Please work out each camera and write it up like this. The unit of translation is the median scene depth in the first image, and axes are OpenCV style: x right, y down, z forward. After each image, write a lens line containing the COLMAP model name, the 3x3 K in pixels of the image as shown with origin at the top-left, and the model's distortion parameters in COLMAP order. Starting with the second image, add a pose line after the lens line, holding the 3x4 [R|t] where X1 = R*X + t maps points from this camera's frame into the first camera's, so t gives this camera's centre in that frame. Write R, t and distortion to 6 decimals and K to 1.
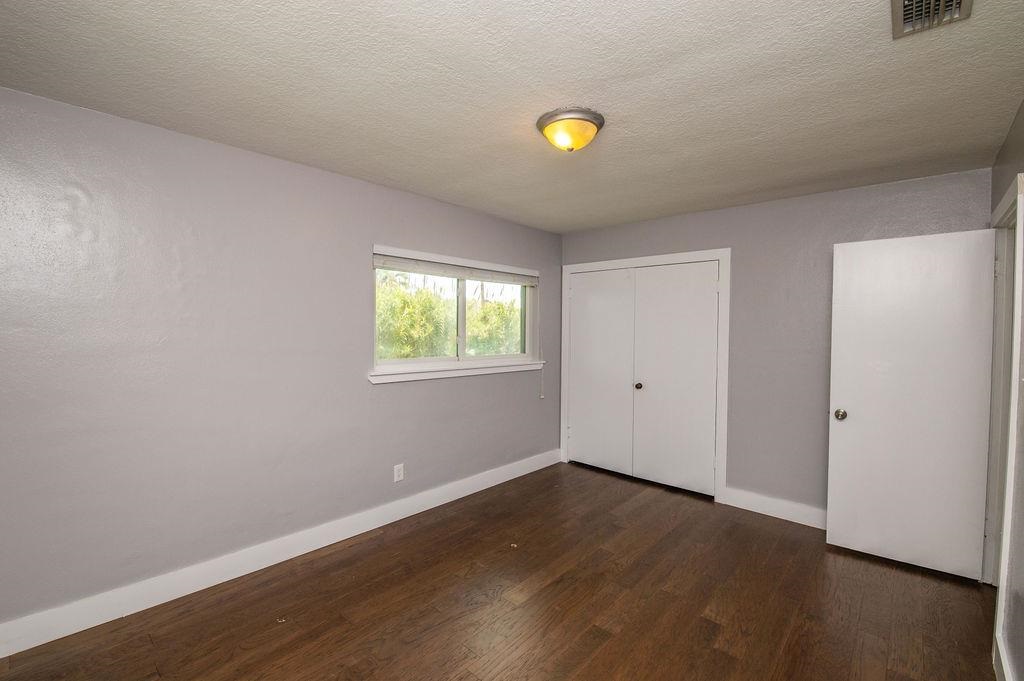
lens RADIAL K [[444.2, 0, 509.5], [0, 444.2, 337.5], [0, 0, 1]] dist [-0.005057, -0.008860]
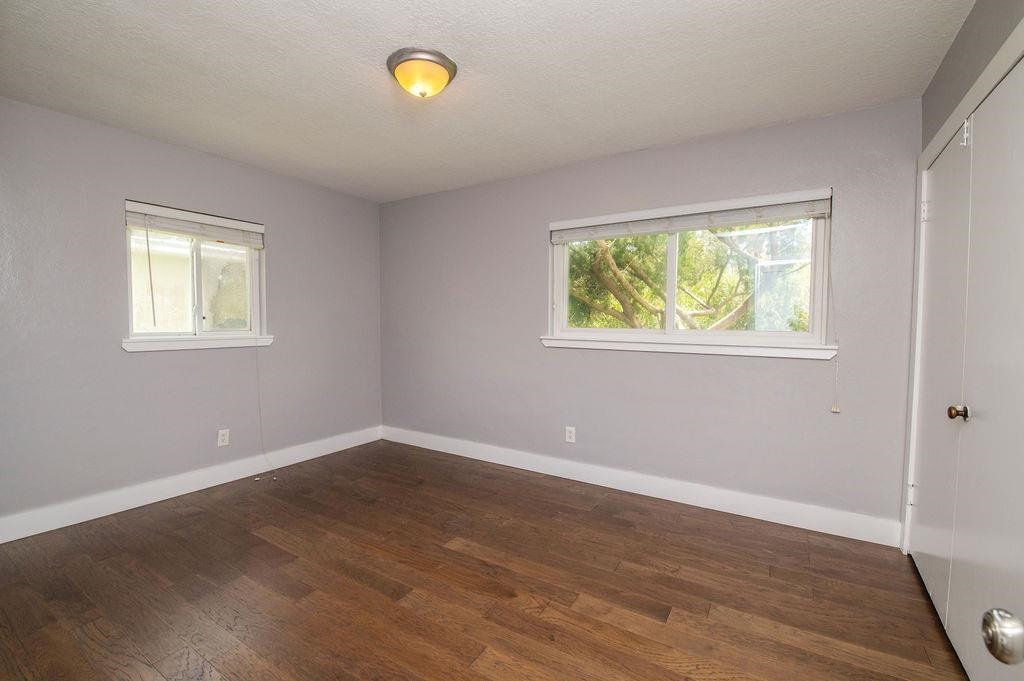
lens RADIAL K [[444.2, 0, 517.1], [0, 444.2, 342.4], [0, 0, 1]] dist [-0.005057, -0.008860]
pose [[0.180825, 0.038514, -0.982761, 0.815337], [-0.022506, 0.999133, 0.035015, 0.056221], [0.983258, 0.015787, 0.181535, 0.736110]]
